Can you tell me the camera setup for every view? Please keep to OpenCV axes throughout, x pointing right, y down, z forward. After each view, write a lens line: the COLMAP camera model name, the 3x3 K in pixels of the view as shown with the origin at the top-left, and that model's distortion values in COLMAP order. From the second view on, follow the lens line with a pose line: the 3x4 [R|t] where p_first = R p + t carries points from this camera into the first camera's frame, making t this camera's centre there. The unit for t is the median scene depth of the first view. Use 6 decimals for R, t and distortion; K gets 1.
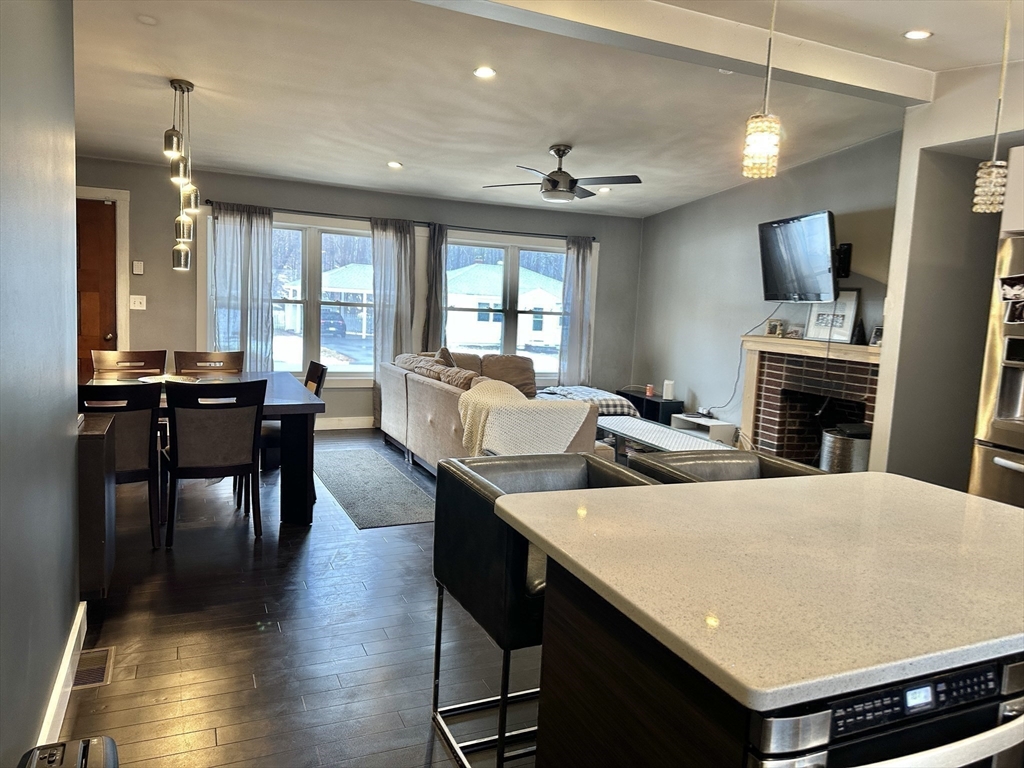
lens RADIAL K [[731.1, 0, 512.0], [0, 731.1, 384.0], [0, 0, 1]] dist [0.098013, -0.135944]
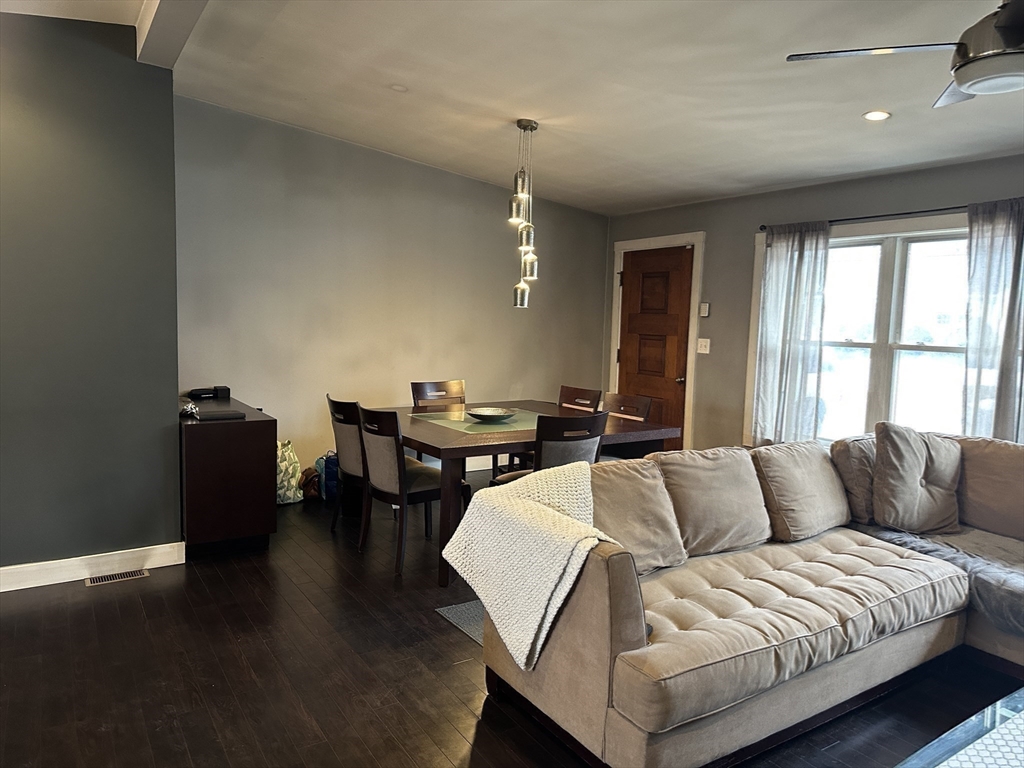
lens RADIAL K [[731.1, 0, 512.0], [0, 731.1, 384.0], [0, 0, 1]] dist [0.098013, -0.135944]
pose [[0.153777, 0.044584, -0.987099, 0.378803], [-0.126949, 0.991594, 0.025010, -0.051051], [0.979917, 0.121465, 0.158144, 0.585746]]
